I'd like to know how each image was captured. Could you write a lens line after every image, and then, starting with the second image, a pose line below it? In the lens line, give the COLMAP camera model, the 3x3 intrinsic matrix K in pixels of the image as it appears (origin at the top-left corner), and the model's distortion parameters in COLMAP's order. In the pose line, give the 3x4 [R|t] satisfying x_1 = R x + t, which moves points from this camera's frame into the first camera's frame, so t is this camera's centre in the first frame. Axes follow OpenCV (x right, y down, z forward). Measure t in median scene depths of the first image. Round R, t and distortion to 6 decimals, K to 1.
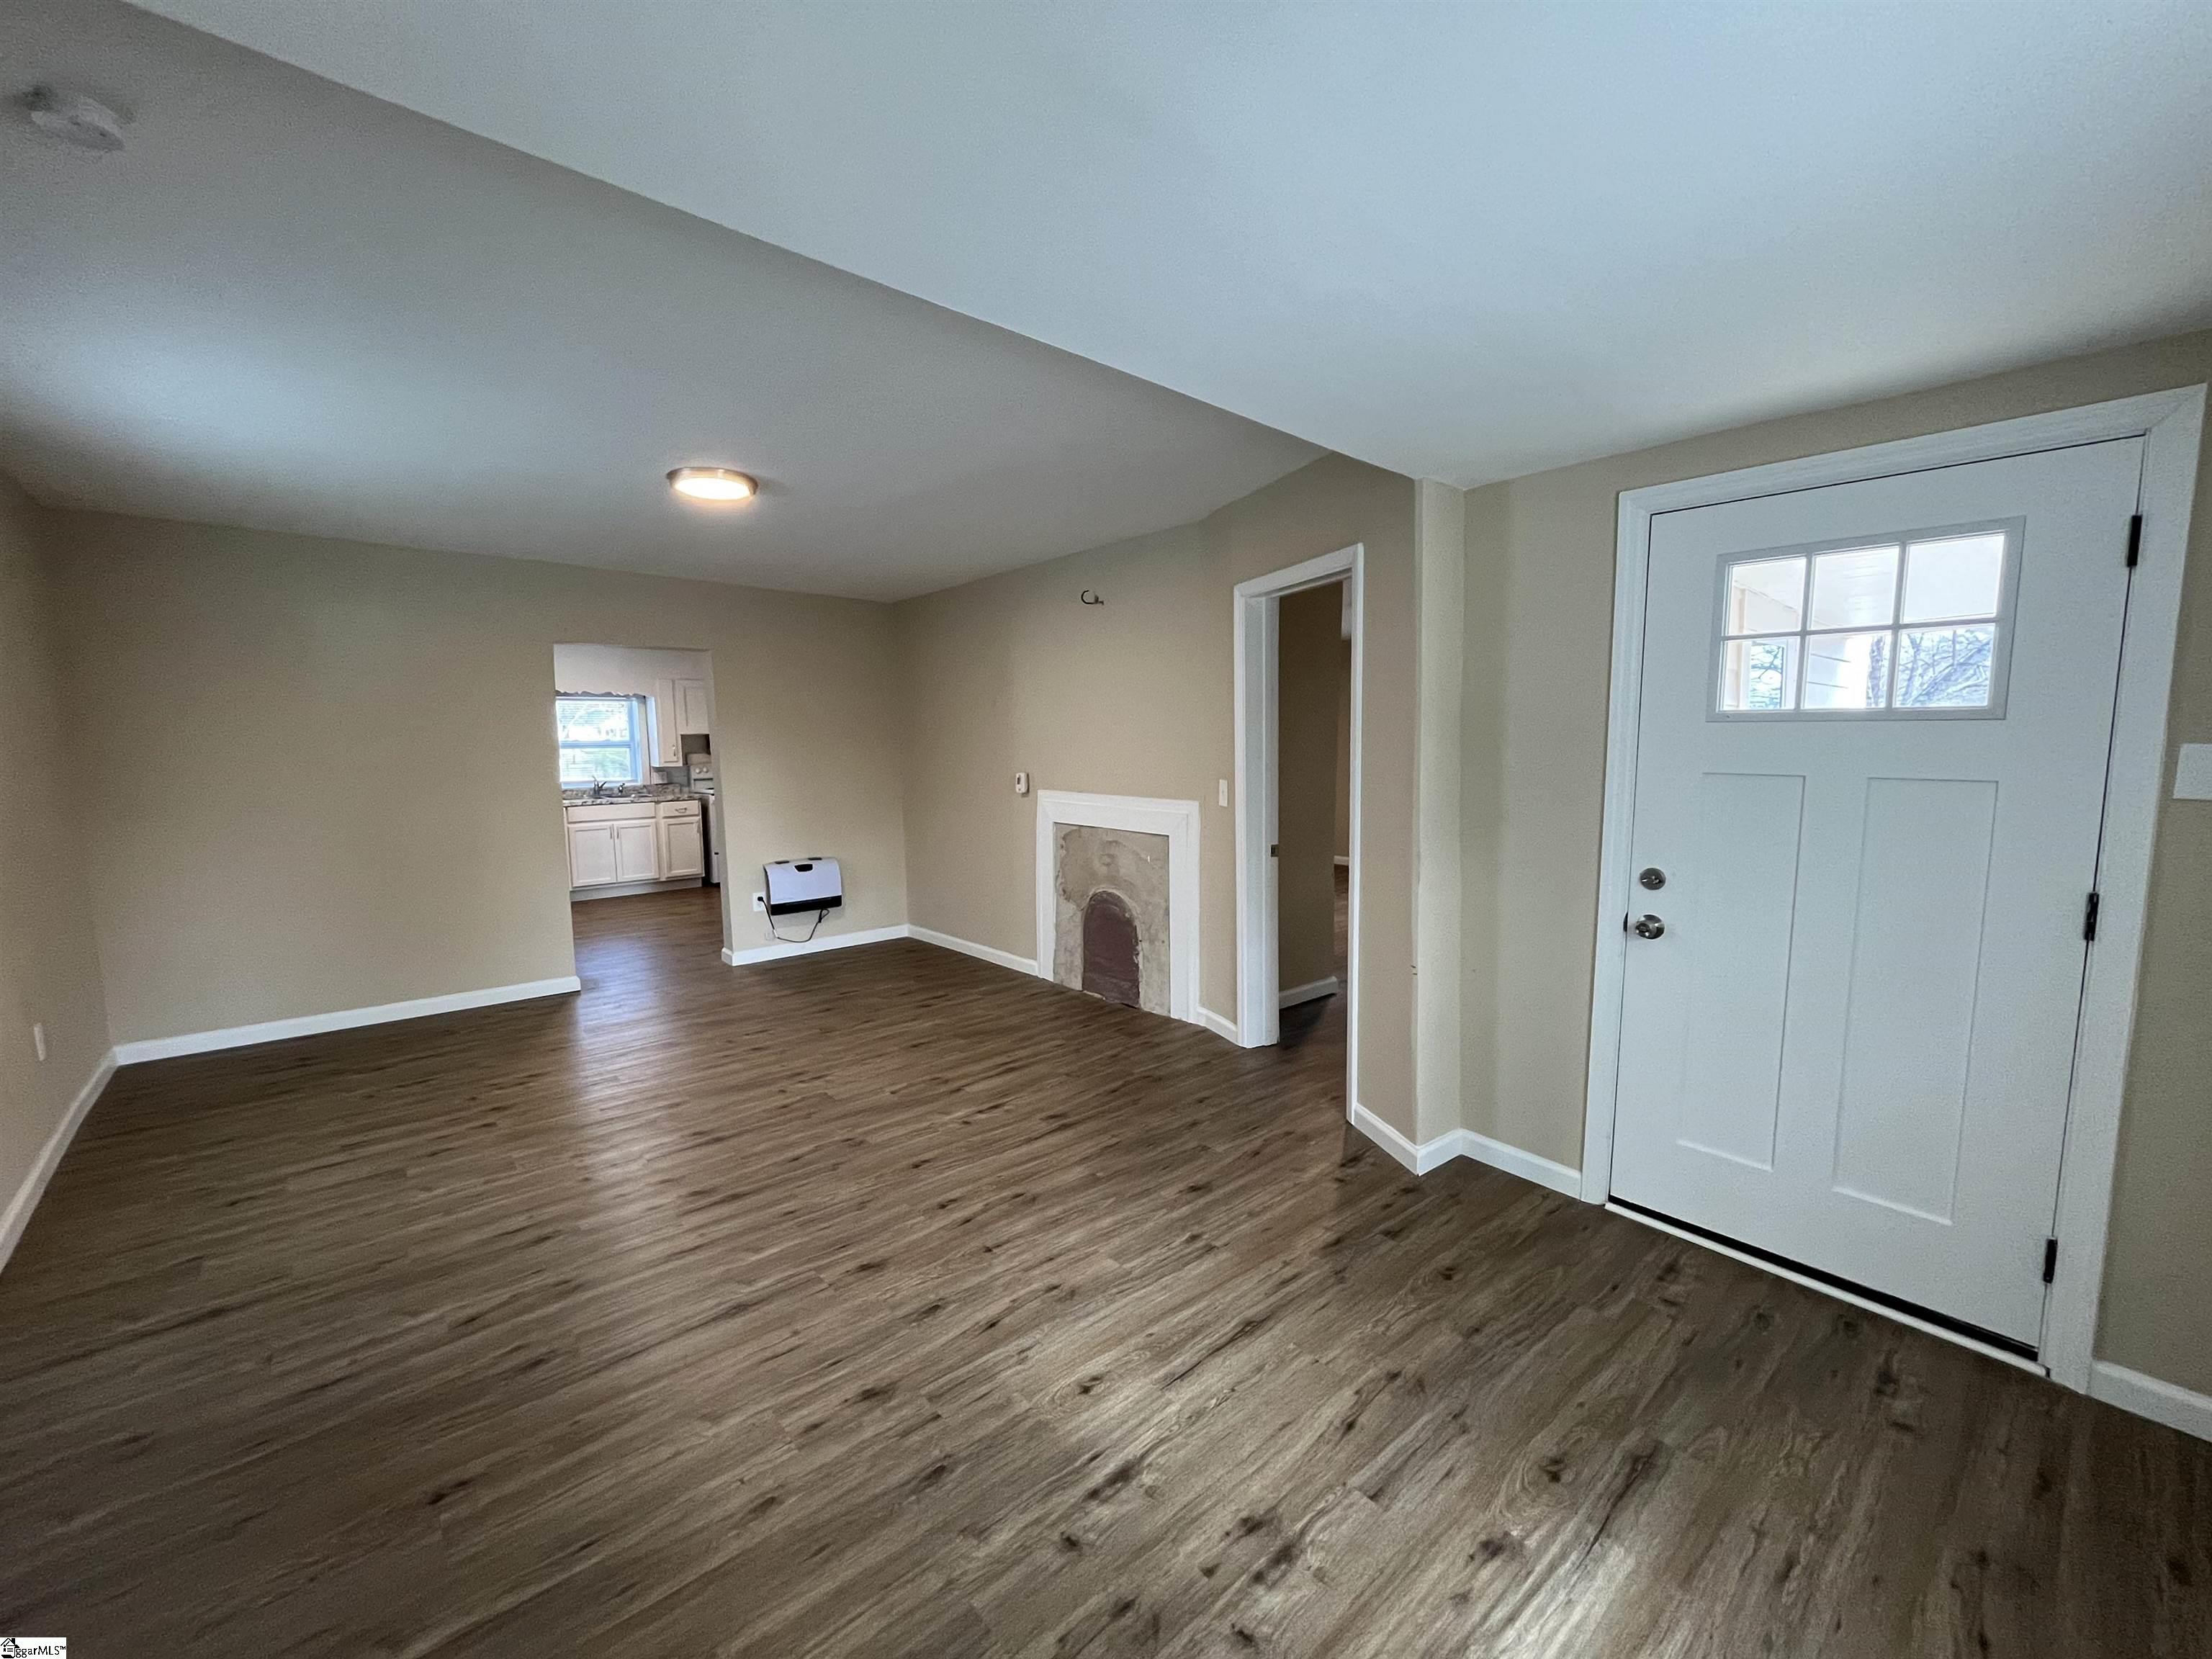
lens RADIAL K [[893.3, 0, 1100.6], [0, 893.3, 826.3], [0, 0, 1]] dist [-0.006198, 0.000461]
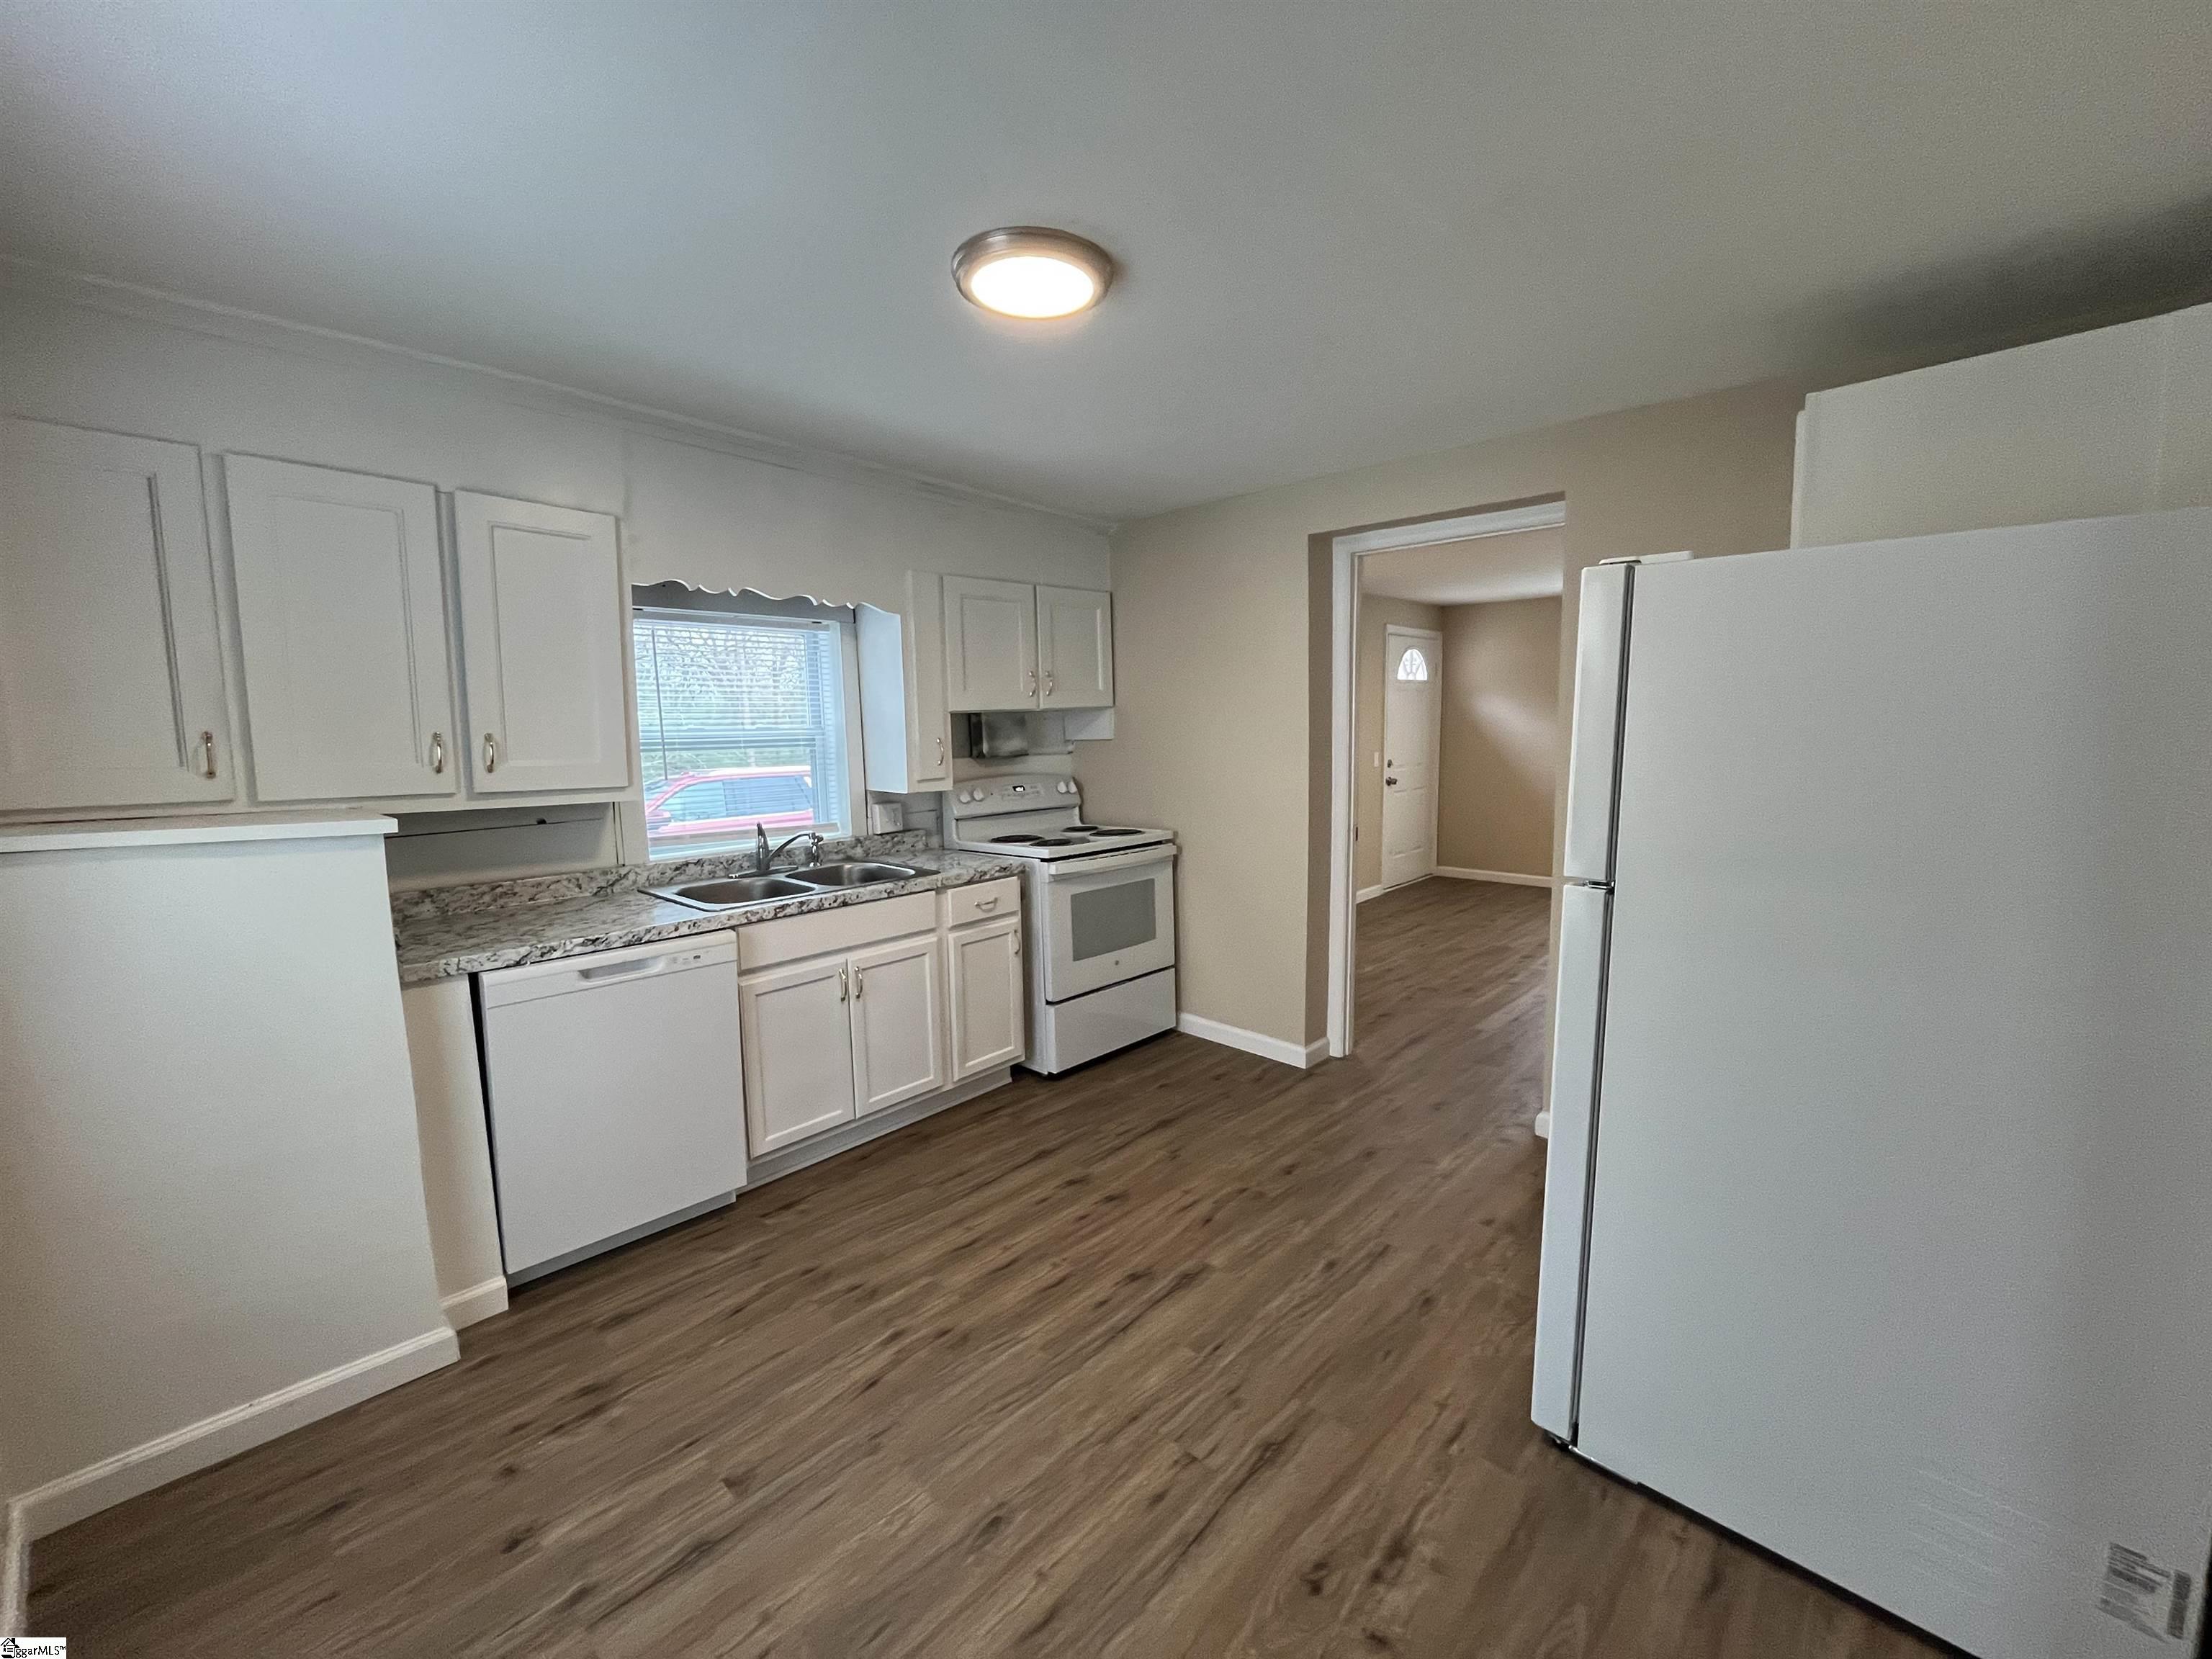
lens RADIAL K [[893.3, 0, 1114.4], [0, 893.3, 831.0], [0, 0, 1]] dist [-0.006198, 0.000461]
pose [[0.994282, -0.022488, 0.104389, -1.048919], [0.021378, 0.999703, 0.011735, -0.124278], [-0.104622, -0.009437, 0.994467, 1.394459]]
